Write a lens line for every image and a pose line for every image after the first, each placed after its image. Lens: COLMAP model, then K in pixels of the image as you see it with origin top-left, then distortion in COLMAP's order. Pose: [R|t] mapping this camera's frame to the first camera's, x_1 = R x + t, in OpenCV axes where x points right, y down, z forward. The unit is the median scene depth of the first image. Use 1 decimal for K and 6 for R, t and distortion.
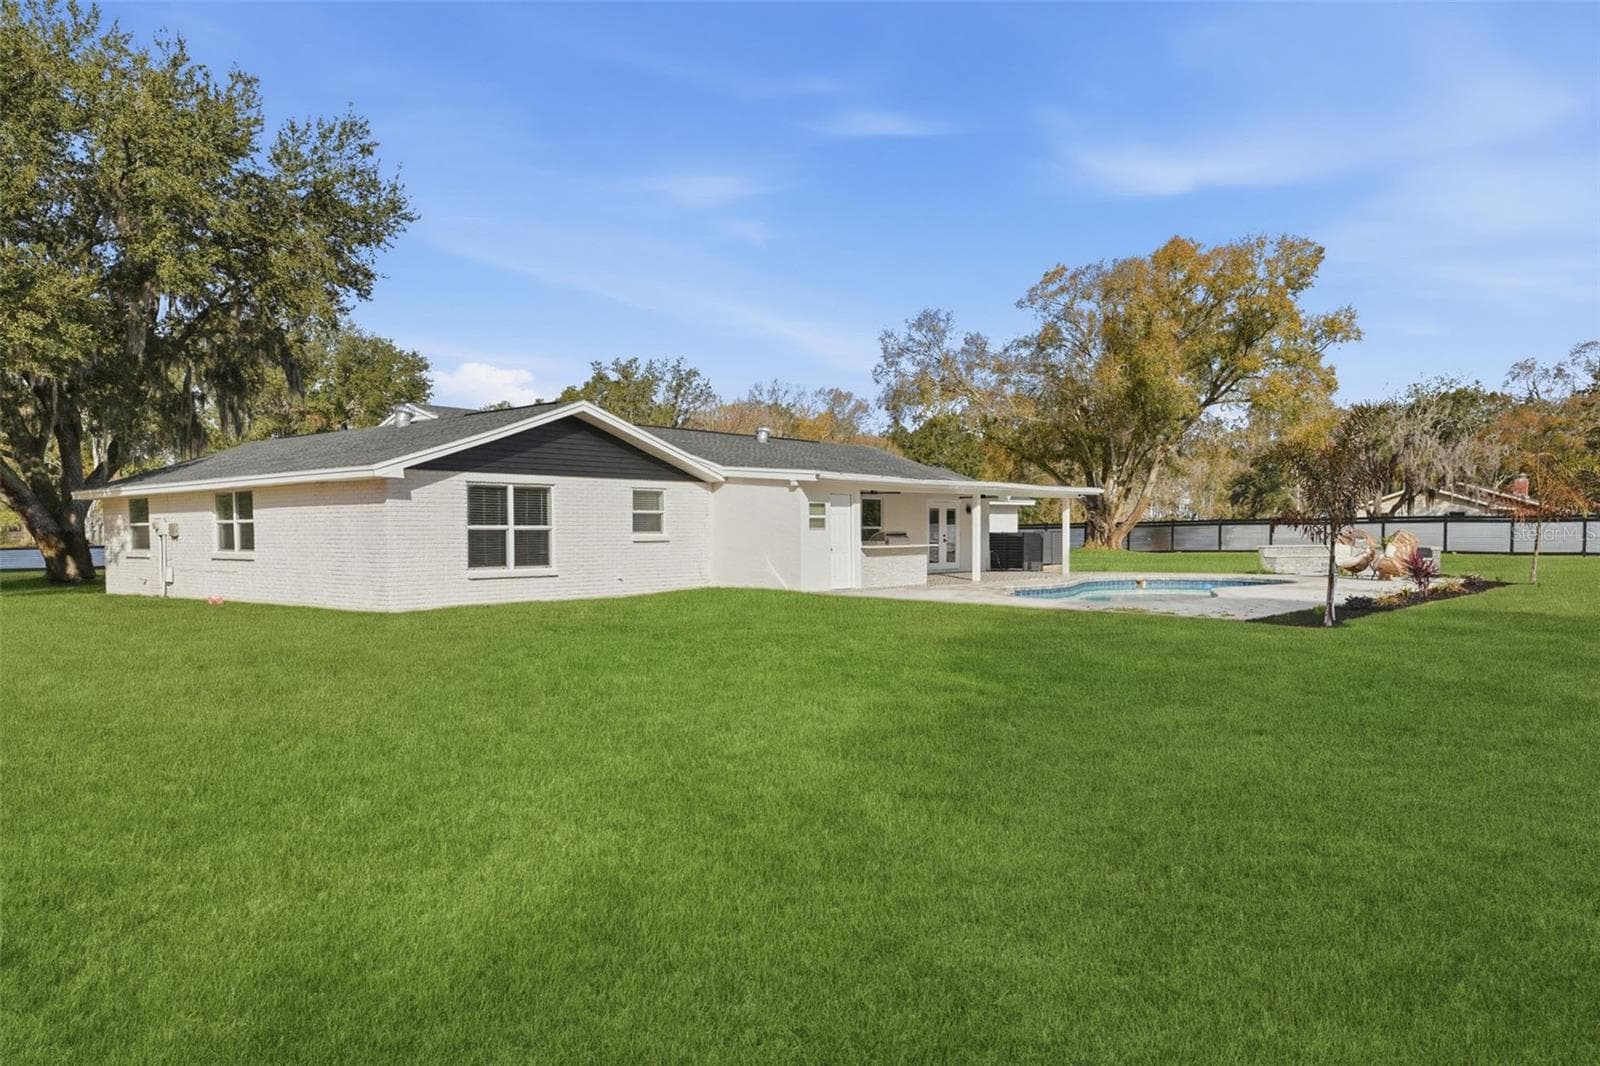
lens RADIAL K [[1075.2, 0, 799.8], [0, 1075.2, 560.7], [0, 0, 1]] dist [0.020345, -0.000749]
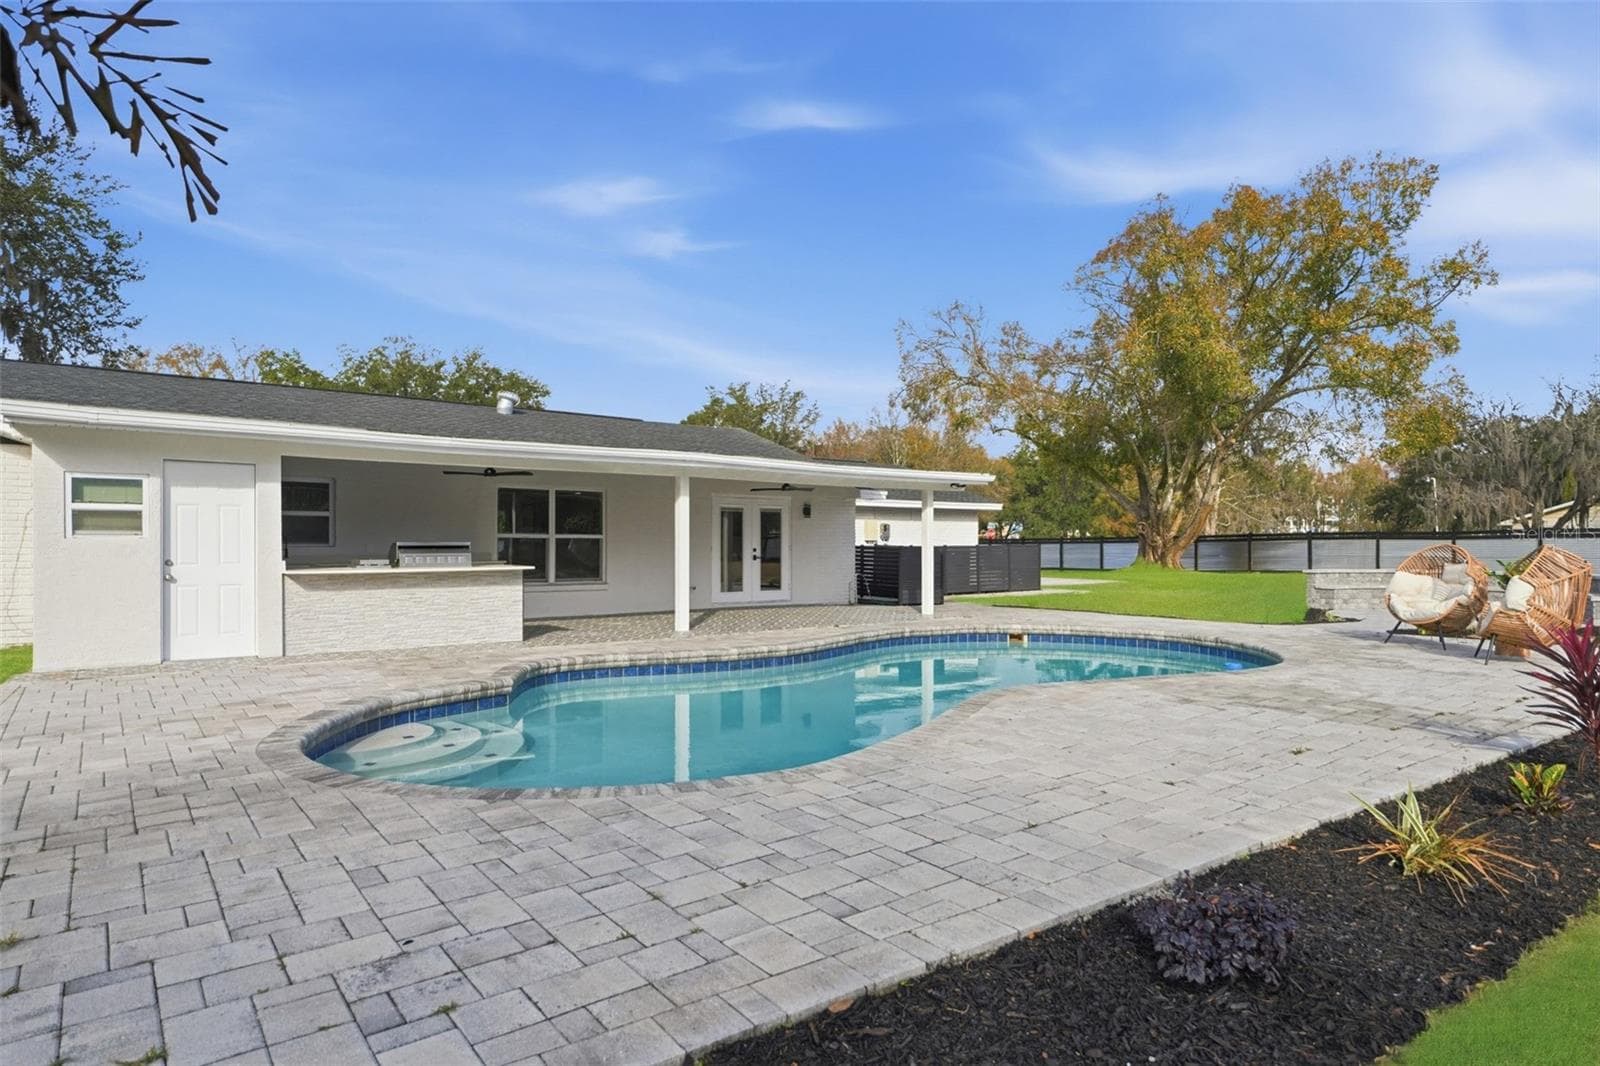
lens RADIAL K [[898.9, 0, 800.0], [0, 898.9, 533.0], [0, 0, 1]] dist [0.001723, 0.000876]
pose [[0.979077, 0.003702, -0.203458, 0.181811], [-0.011896, 0.999166, -0.039067, -0.008437], [0.203144, 0.040670, 0.978304, 0.316487]]
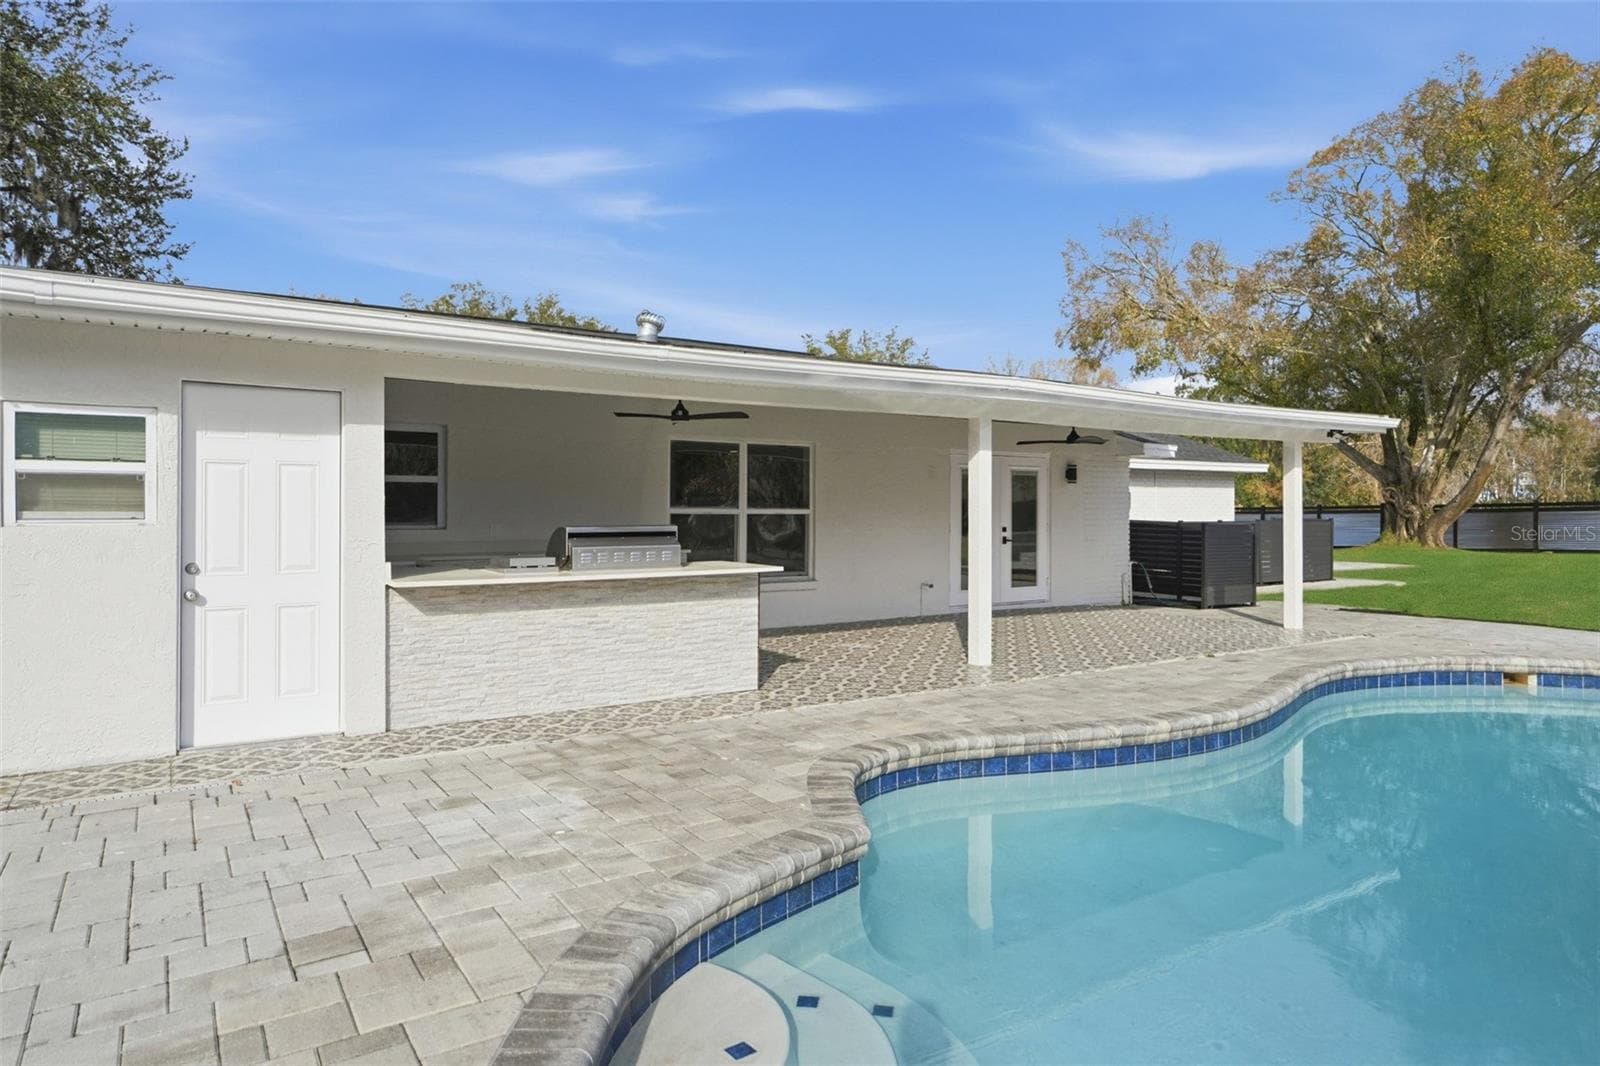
lens RADIAL K [[978.2, 0, 802.2], [0, 978.2, 492.0], [0, 0, 1]] dist [0.010125, -0.000840]
pose [[0.959318, 0.001244, -0.282324, 0.113220], [-0.014646, 0.998863, -0.045363, -0.012758], [0.281946, 0.047652, 0.958246, 0.385494]]
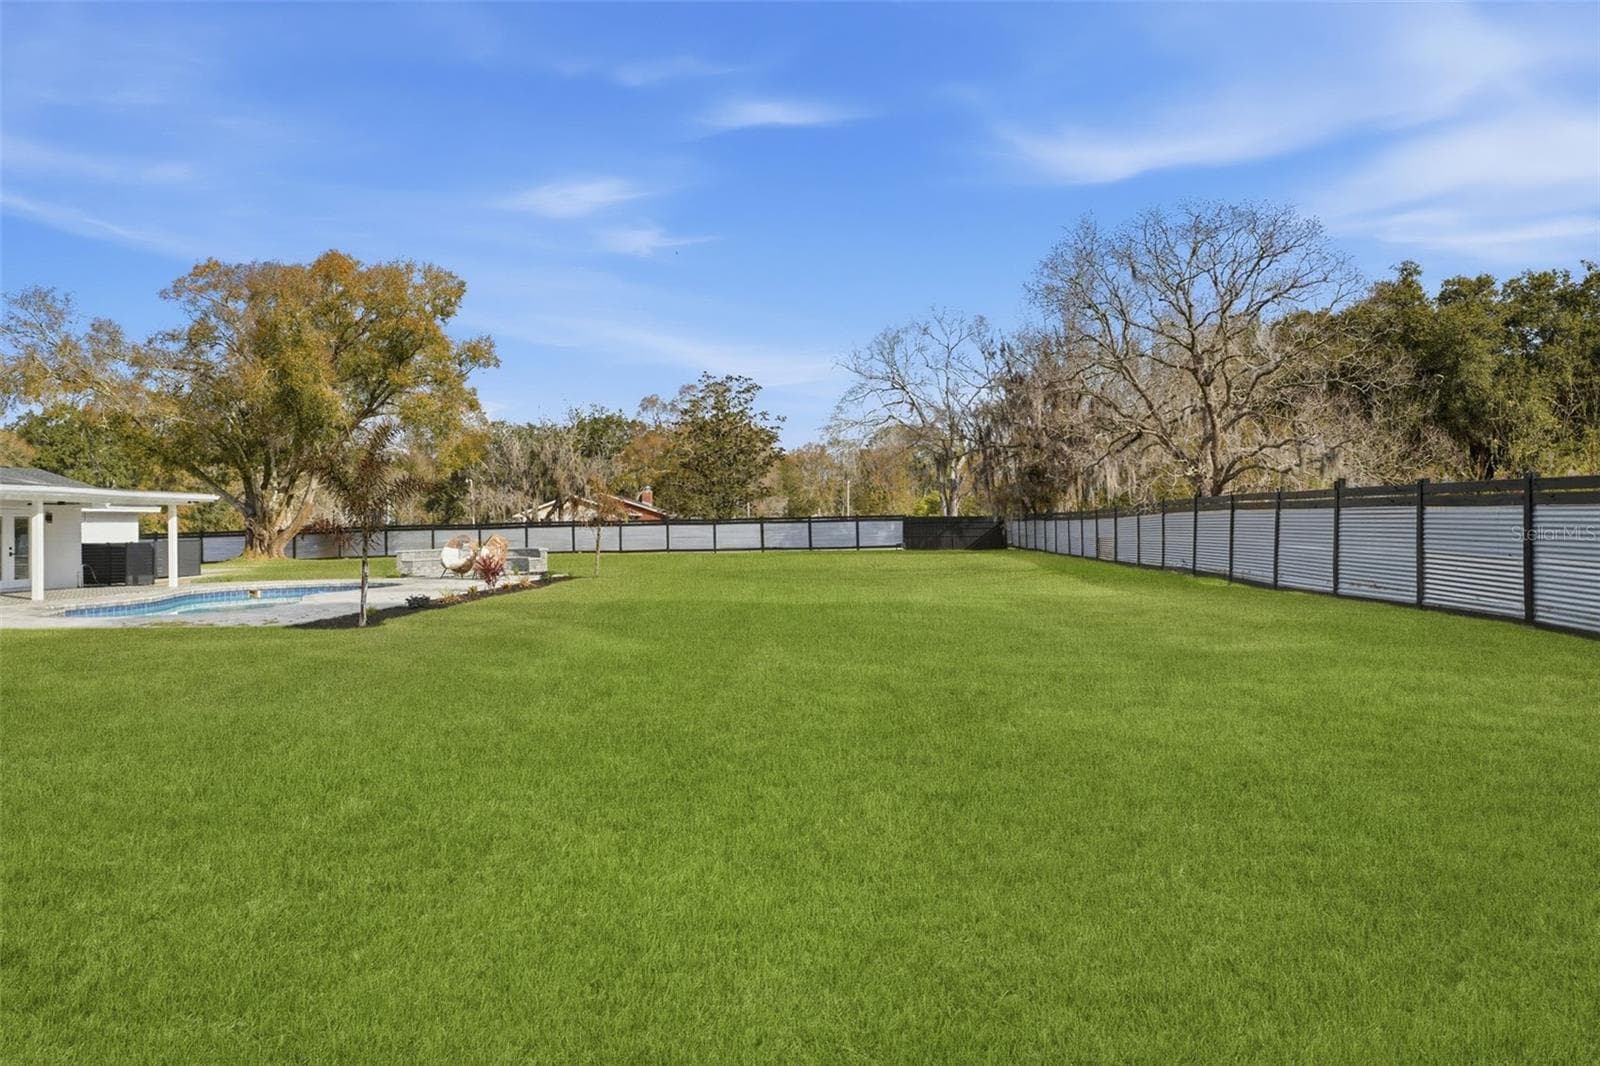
lens RADIAL K [[1031.3, 0, 808.7], [0, 1031.3, 520.4], [0, 0, 1]] dist [0.001617, -0.000652]
pose [[0.752444, -0.007047, 0.658618, 0.047723], [0.034999, 0.998958, -0.029296, 0.000114], [-0.657725, 0.045095, 0.751907, -0.022489]]
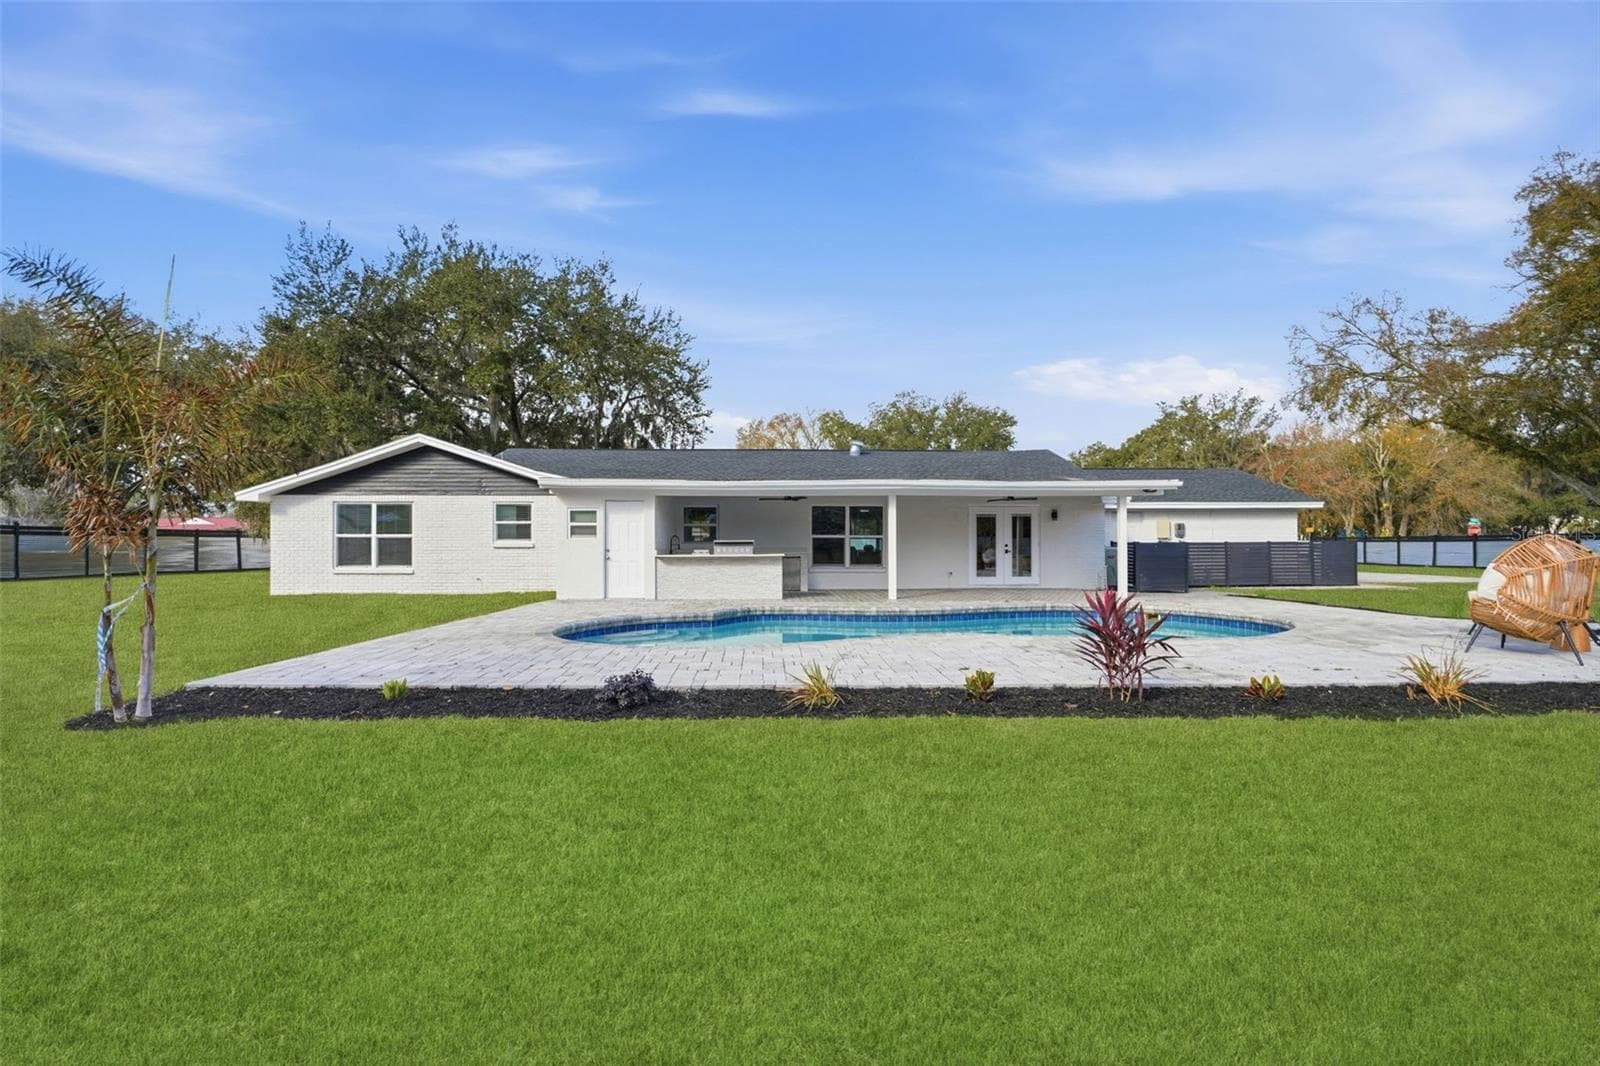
lens RADIAL K [[737.3, 0, 800.0], [0, 737.3, 533.0], [0, 0, 1]] dist [-0.004947, -0.000232]
pose [[0.681586, -0.006722, -0.731707, 0.304520], [-0.022441, 0.999295, -0.030084, -0.007821], [0.731394, 0.036925, 0.680955, 0.317585]]
